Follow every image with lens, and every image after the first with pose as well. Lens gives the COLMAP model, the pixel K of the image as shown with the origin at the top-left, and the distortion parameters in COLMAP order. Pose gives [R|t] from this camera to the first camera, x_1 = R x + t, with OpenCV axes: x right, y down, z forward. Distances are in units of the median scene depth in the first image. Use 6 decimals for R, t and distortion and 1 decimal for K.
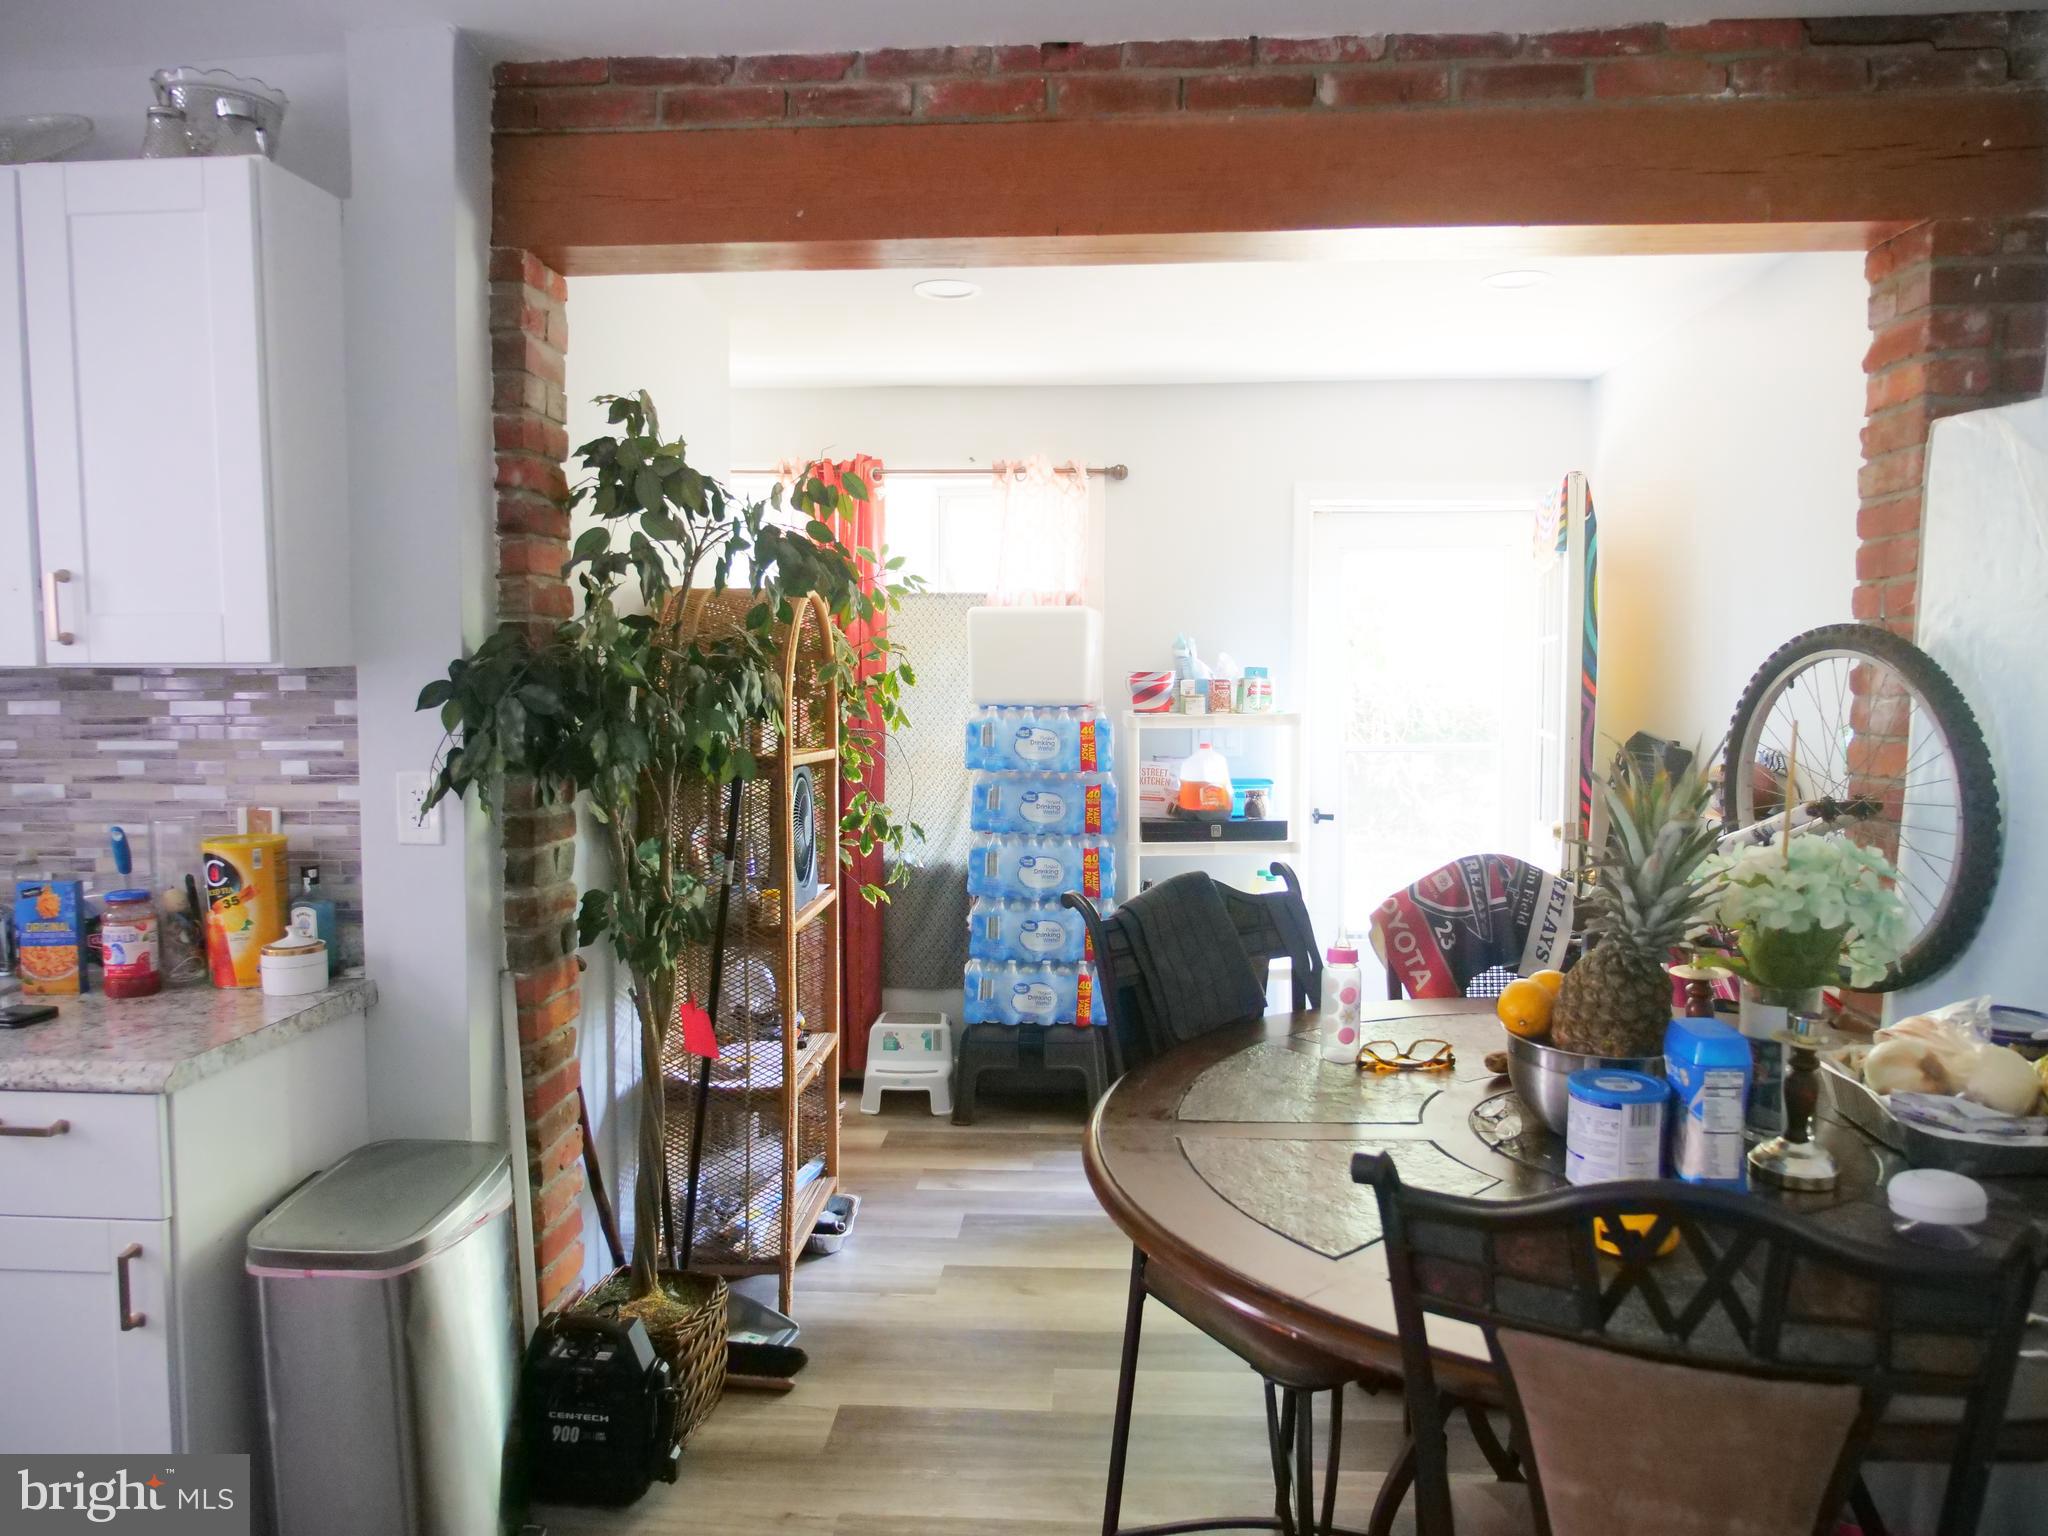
lens RADIAL K [[1467.9, 0, 1023.6], [0, 1467.9, 761.0], [0, 0, 1]] dist [-0.034863, 0.010963]
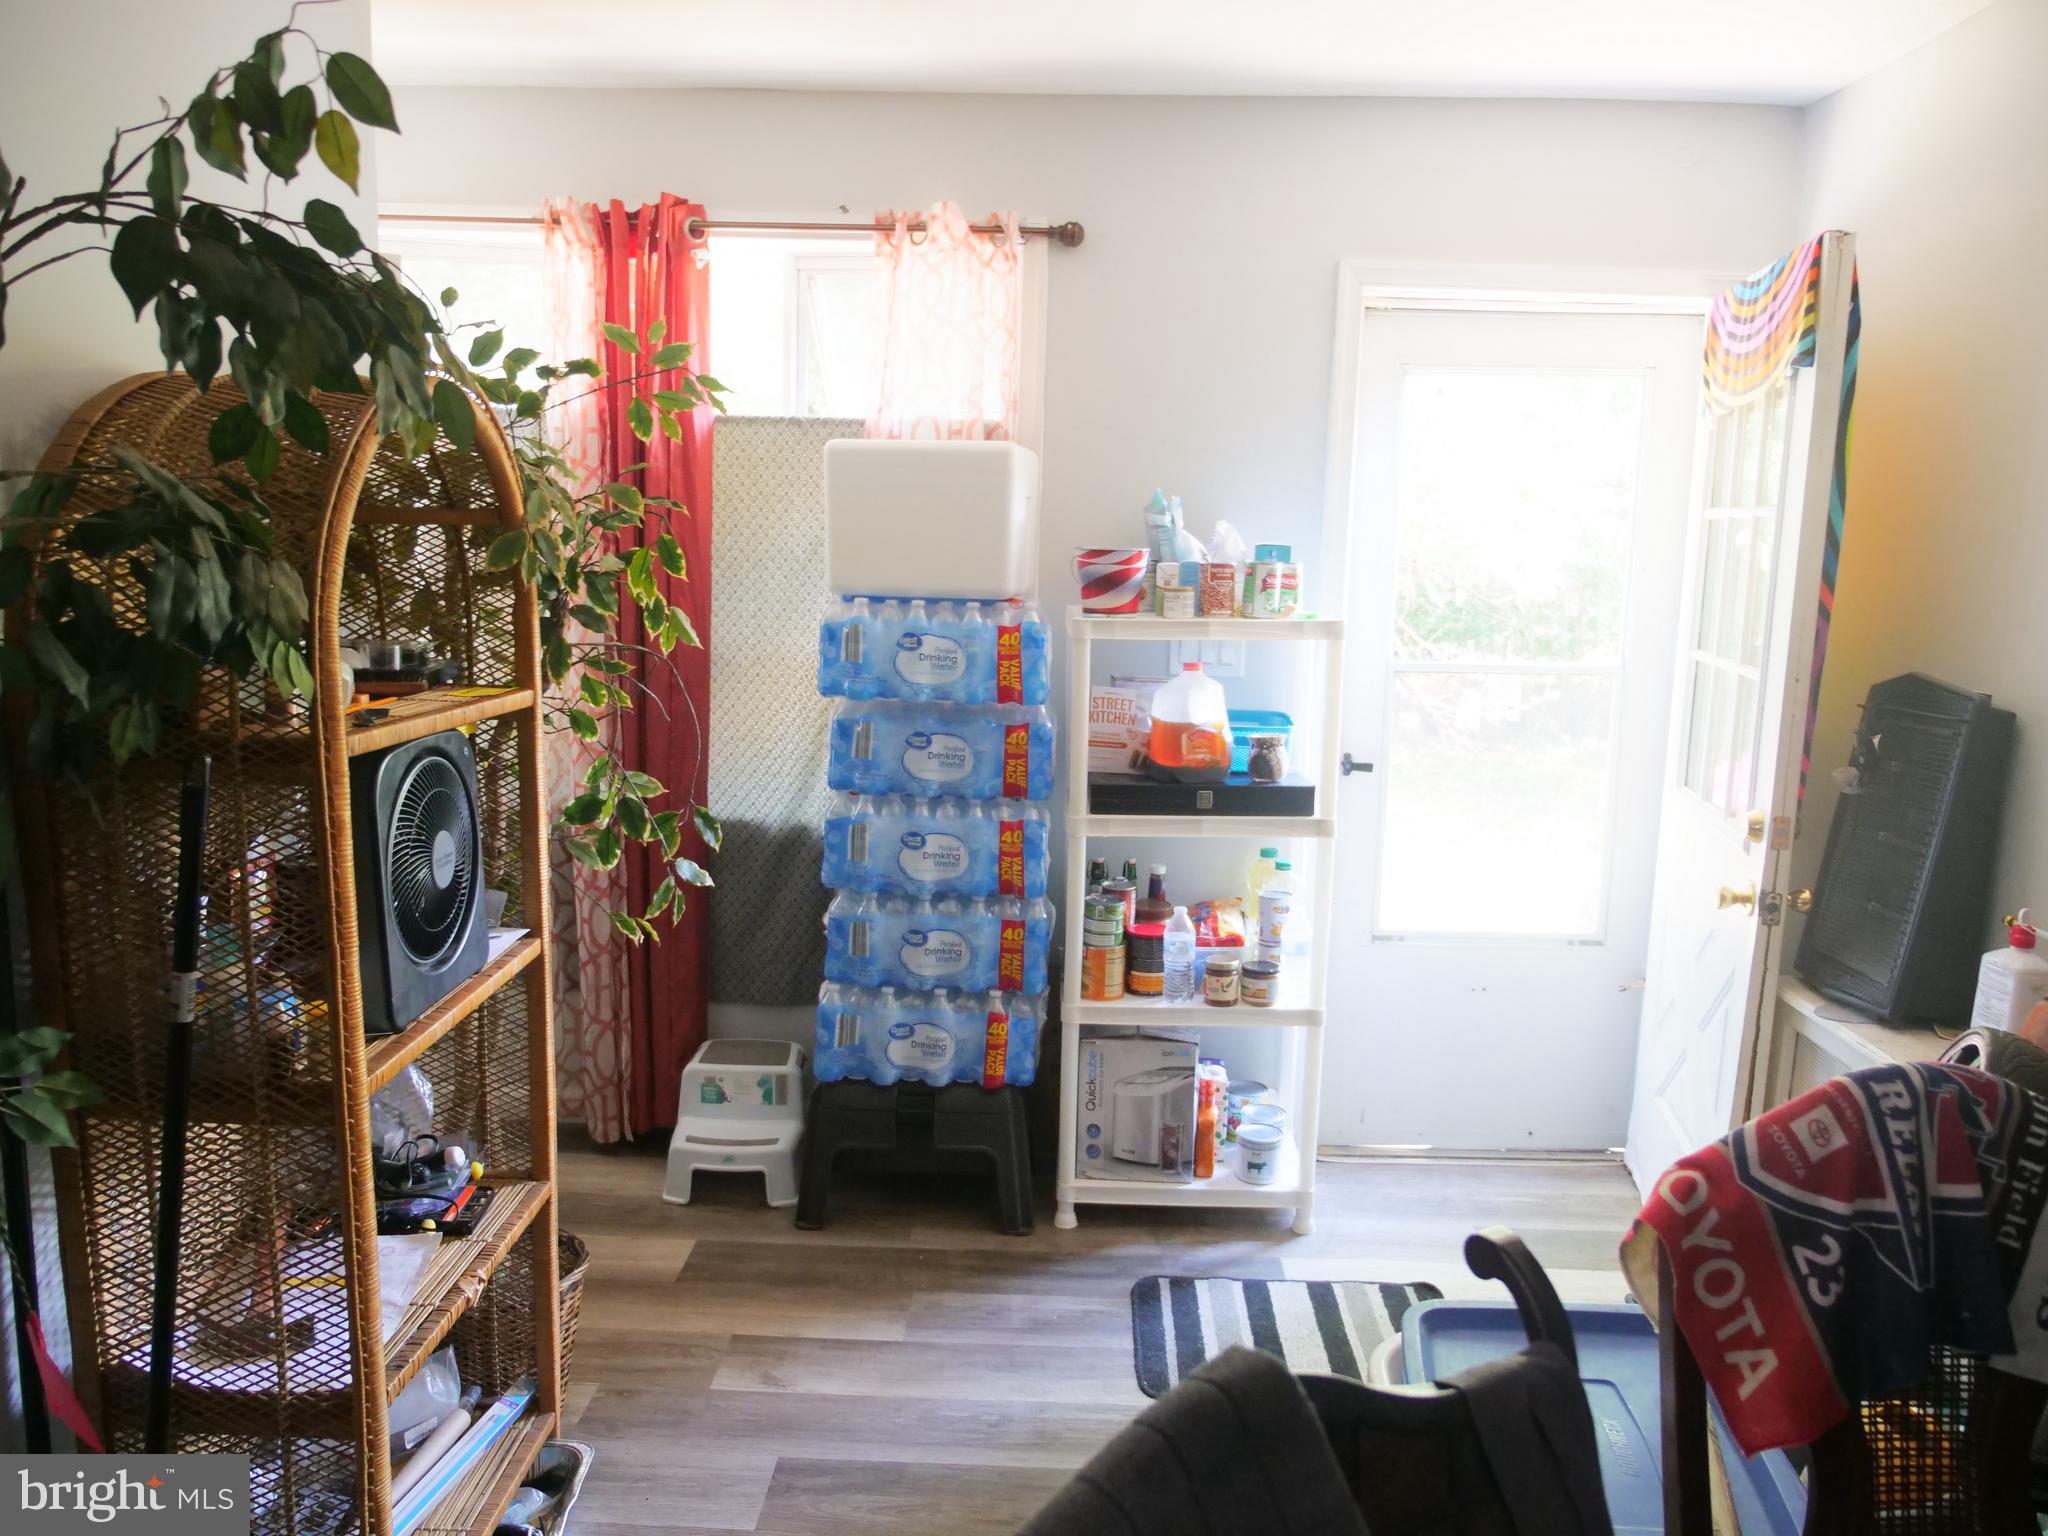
lens RADIAL K [[1467.9, 0, 1027.4], [0, 1467.9, 764.3], [0, 0, 1]] dist [-0.034863, 0.010963]
pose [[0.999272, 0.018377, 0.033435, 0.030782], [-0.021702, 0.994553, 0.101949, -0.031799], [-0.031380, -0.102600, 0.994228, 0.357189]]
